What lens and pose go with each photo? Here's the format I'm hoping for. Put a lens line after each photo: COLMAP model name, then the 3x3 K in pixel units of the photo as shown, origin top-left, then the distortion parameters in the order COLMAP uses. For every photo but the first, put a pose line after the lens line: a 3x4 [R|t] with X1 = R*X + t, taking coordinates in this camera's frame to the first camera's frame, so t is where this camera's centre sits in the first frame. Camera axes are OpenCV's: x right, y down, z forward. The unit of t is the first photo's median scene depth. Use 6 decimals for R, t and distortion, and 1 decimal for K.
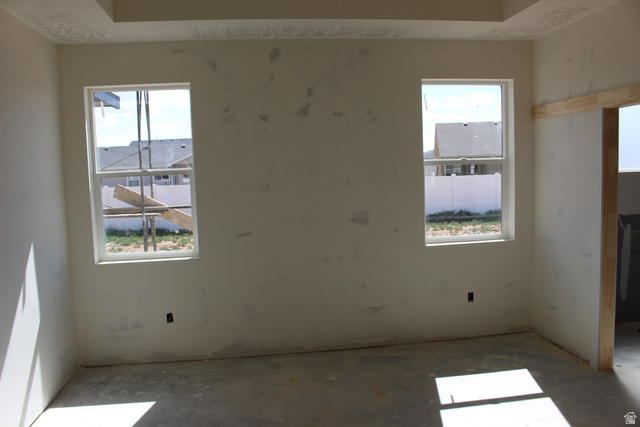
lens RADIAL K [[528.8, 0, 318.1], [0, 528.8, 215.7], [0, 0, 1]] dist [-0.125612, 0.053025]
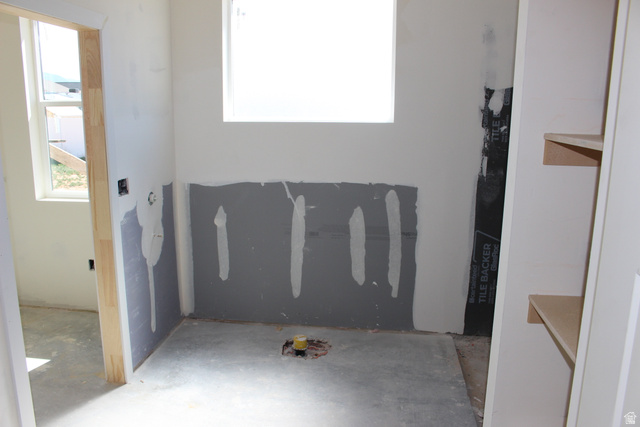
lens RADIAL K [[528.8, 0, 321.1], [0, 528.8, 214.1], [0, 0, 1]] dist [-0.125612, 0.053025]
pose [[0.969845, 0.092703, -0.225405, 0.822244], [-0.066310, 0.990315, 0.121980, -0.051651], [0.234530, -0.103355, 0.966599, 0.280691]]
